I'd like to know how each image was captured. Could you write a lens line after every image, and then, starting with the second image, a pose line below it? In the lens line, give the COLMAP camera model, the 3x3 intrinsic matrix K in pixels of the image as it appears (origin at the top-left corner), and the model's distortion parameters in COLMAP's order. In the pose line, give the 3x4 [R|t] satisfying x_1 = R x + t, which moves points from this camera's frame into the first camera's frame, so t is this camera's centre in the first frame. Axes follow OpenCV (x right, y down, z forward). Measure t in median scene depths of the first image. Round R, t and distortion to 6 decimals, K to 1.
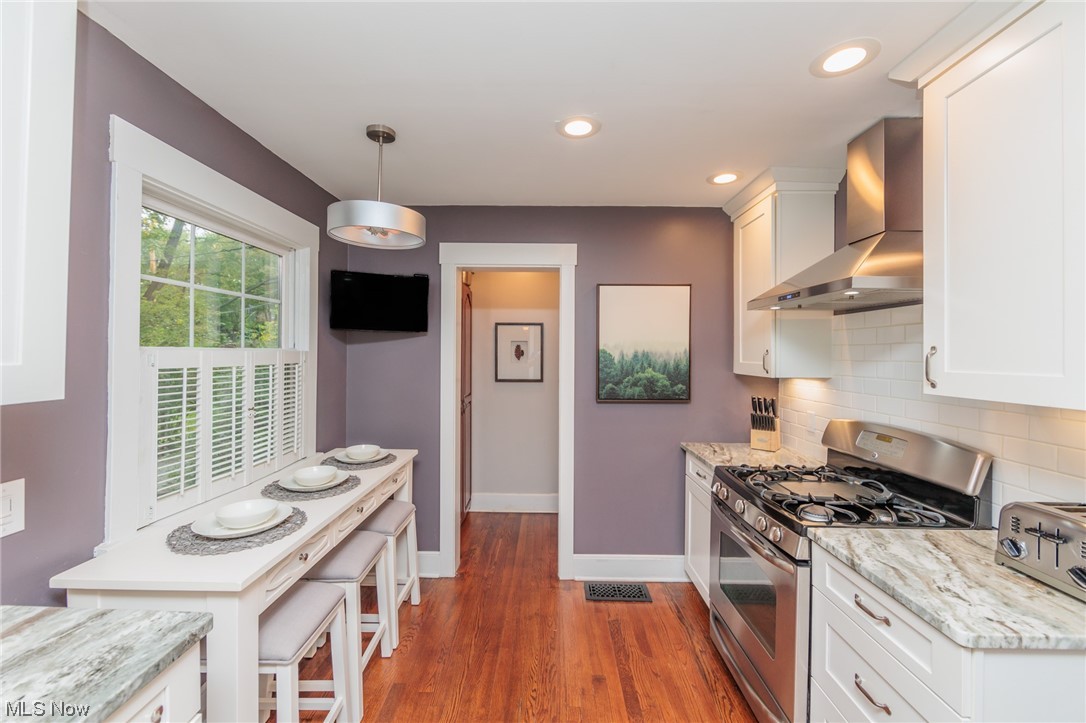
lens RADIAL K [[423.5, 0, 548.2], [0, 423.5, 351.7], [0, 0, 1]] dist [-0.001516, -0.000490]
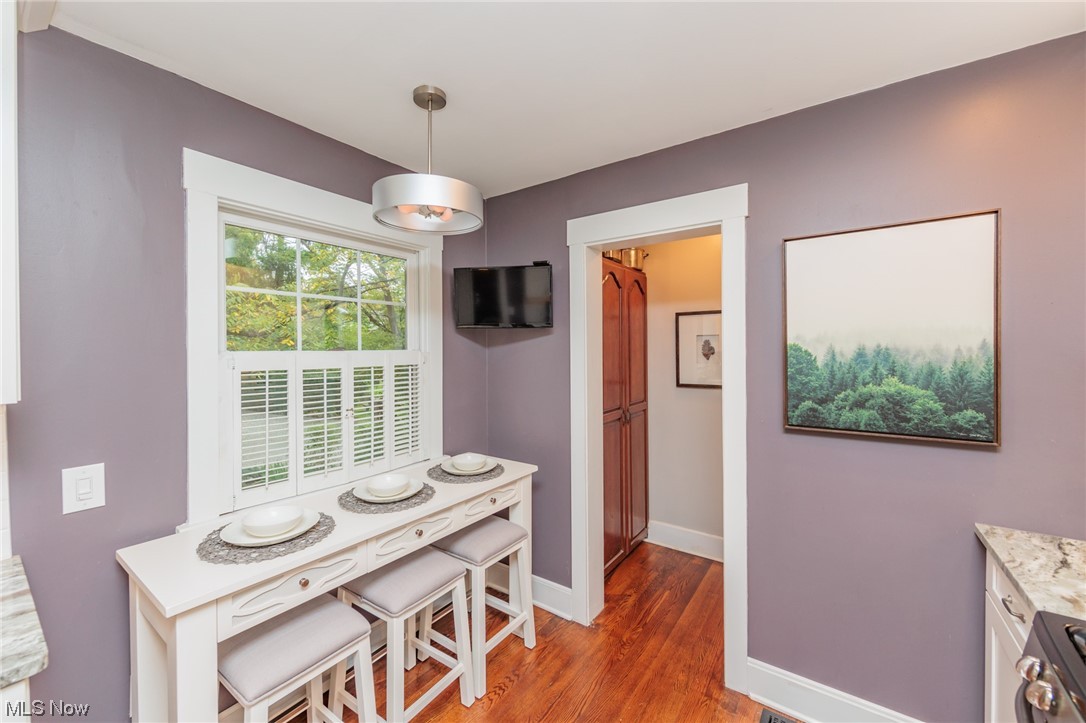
lens RADIAL K [[423.5, 0, 548.2], [0, 423.5, 351.7], [0, 0, 1]] dist [-0.001516, -0.000490]
pose [[0.815488, -0.009204, -0.578701, 0.193250], [0.013681, 0.999901, 0.003376, -0.002011], [0.578613, -0.010670, 0.815533, 0.292964]]
